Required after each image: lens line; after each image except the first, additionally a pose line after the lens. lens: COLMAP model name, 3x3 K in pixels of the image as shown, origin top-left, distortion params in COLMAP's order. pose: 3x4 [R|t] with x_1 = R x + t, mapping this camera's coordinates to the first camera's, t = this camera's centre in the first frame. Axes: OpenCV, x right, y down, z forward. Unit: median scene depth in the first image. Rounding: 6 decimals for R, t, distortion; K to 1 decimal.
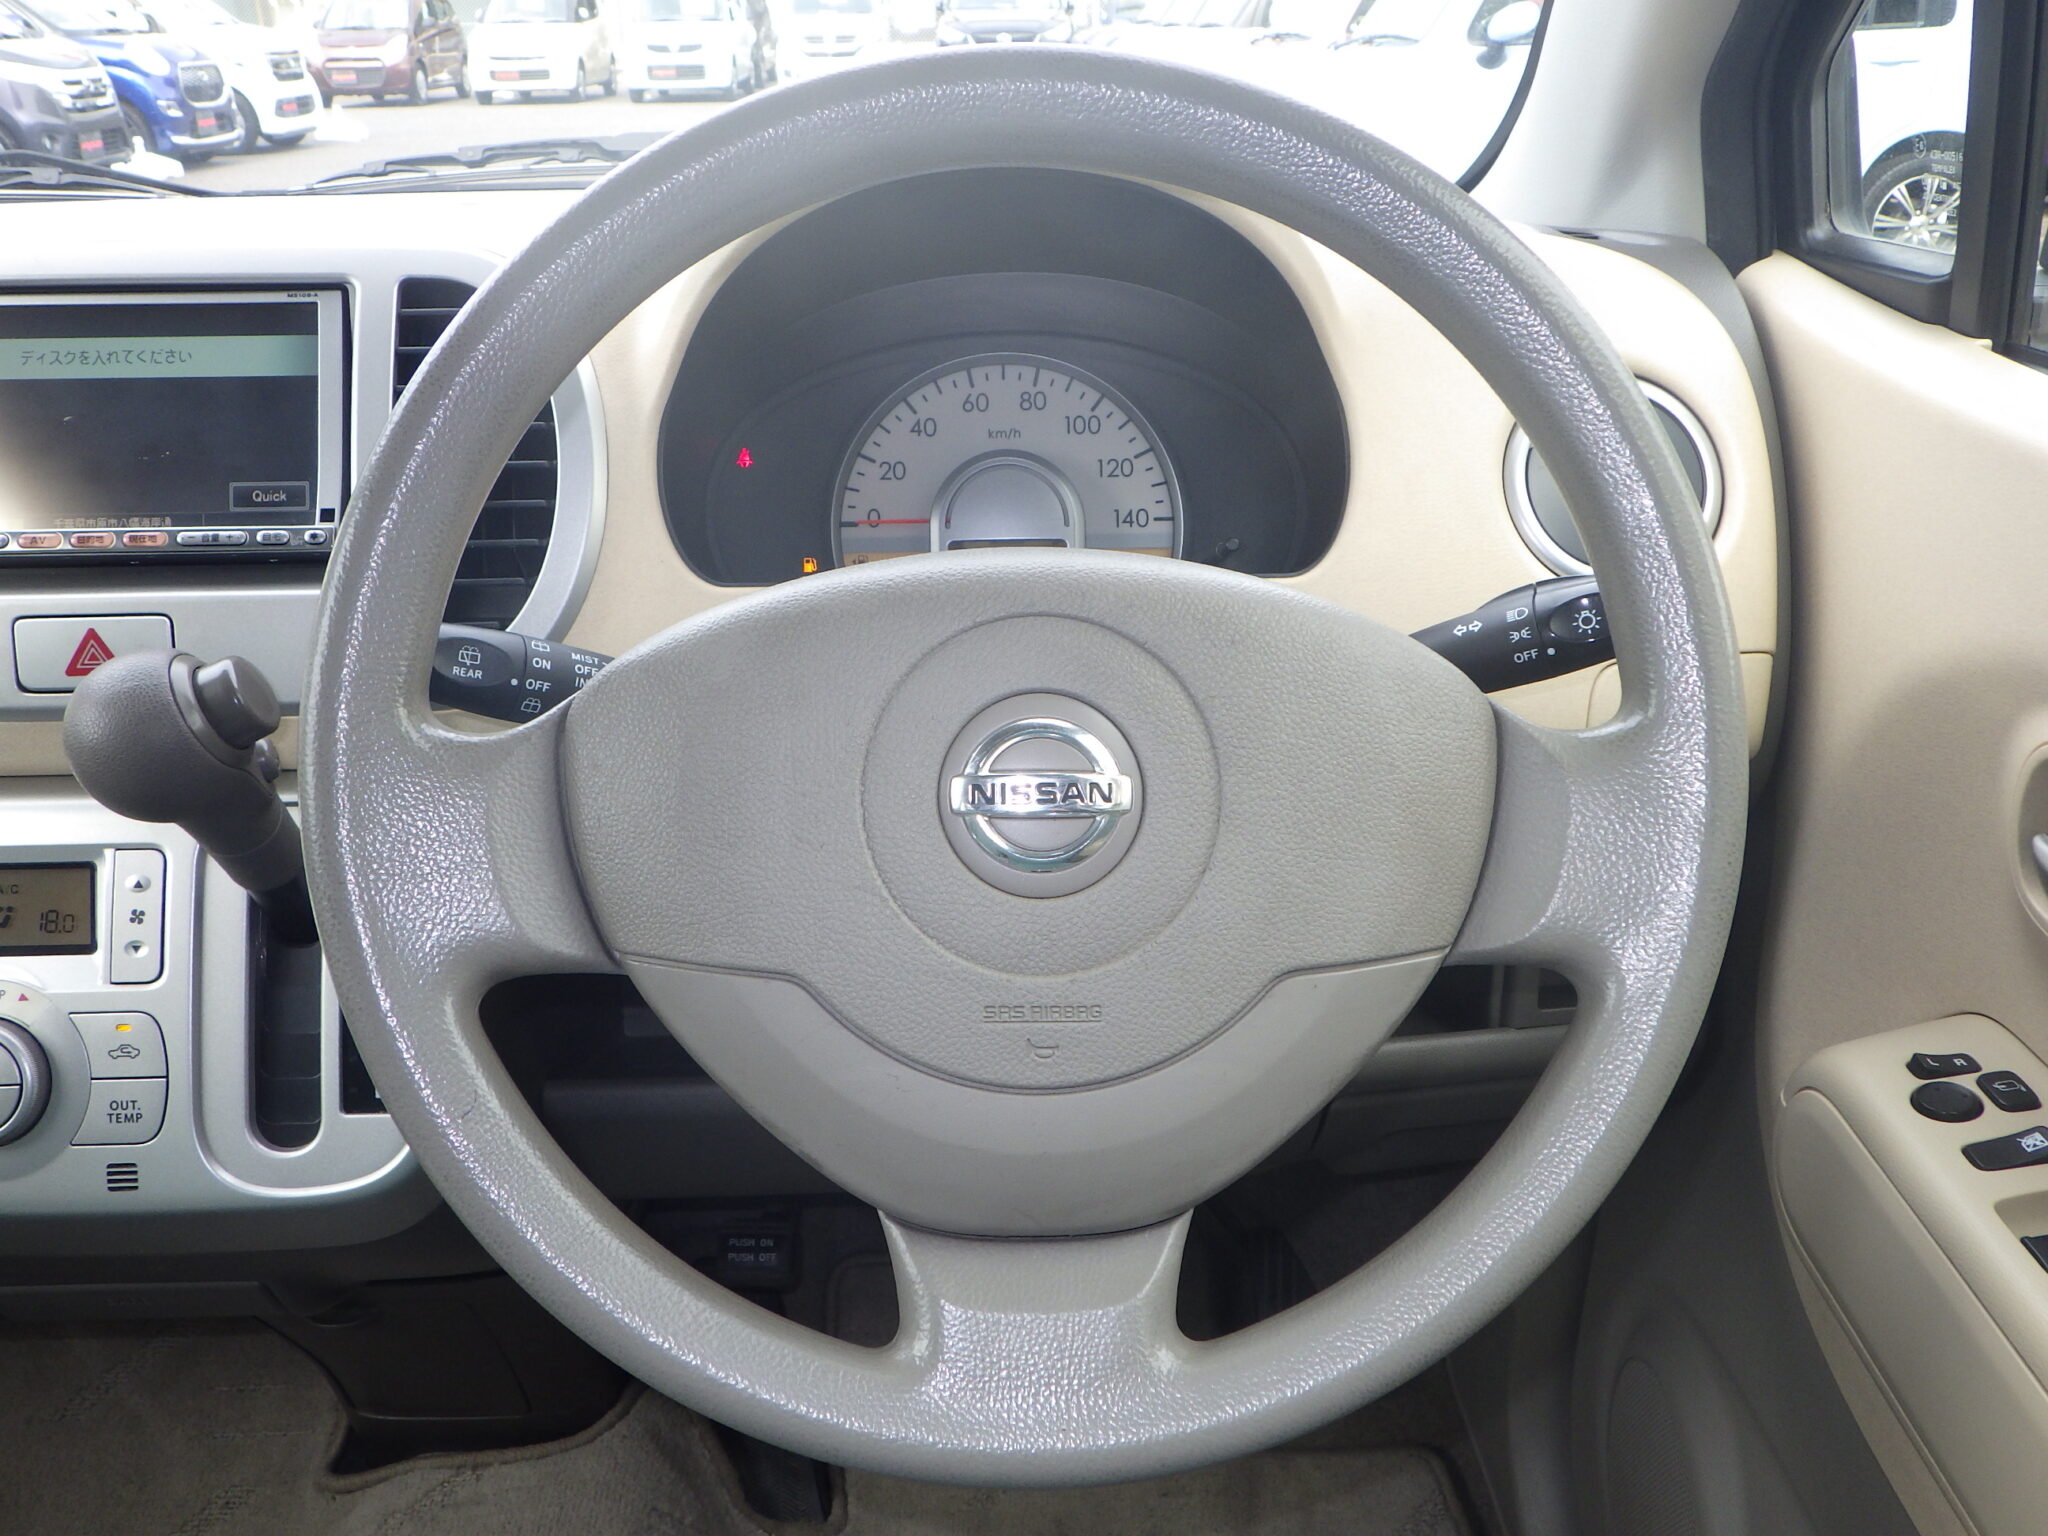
lens RADIAL K [[1672.9, 0, 1024.2], [0, 1672.9, 769.7], [0, 0, 1]] dist [-0.000788, 0.001758]
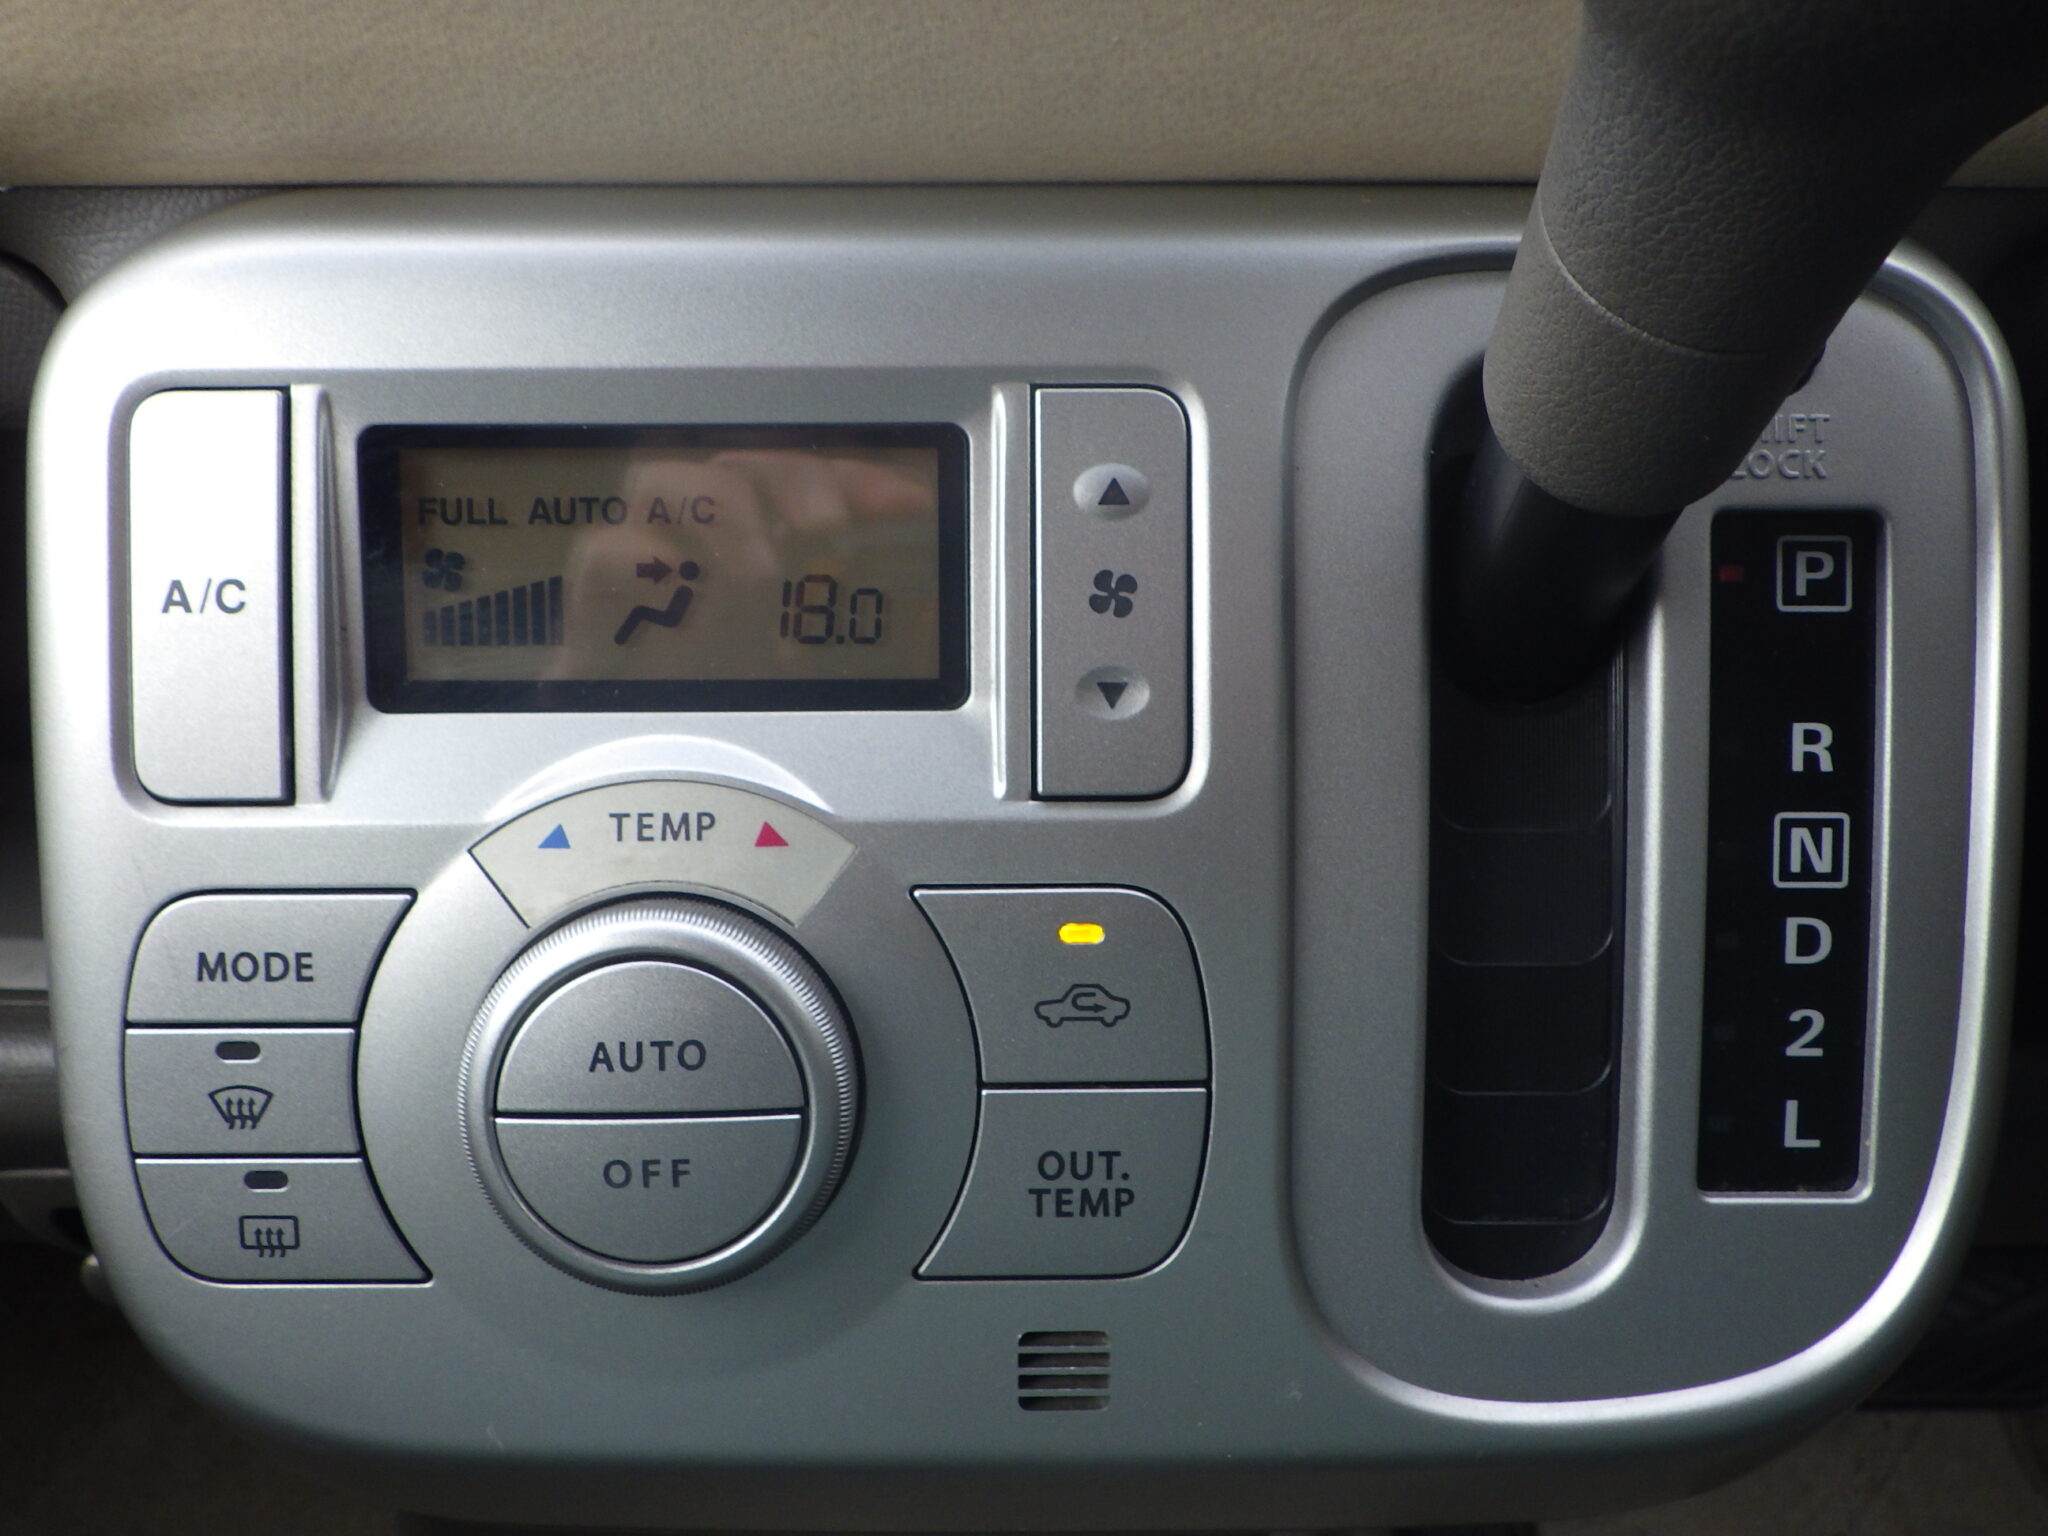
lens RADIAL K [[1672.9, 0, 1023.9], [0, 1672.9, 767.0], [0, 0, 1]] dist [-0.000788, 0.001758]
pose [[0.999863, 0.015287, 0.006278, -0.550538], [-0.015810, 0.995439, 0.094084, 0.091391], [-0.004811, -0.094170, 0.995544, 0.676685]]
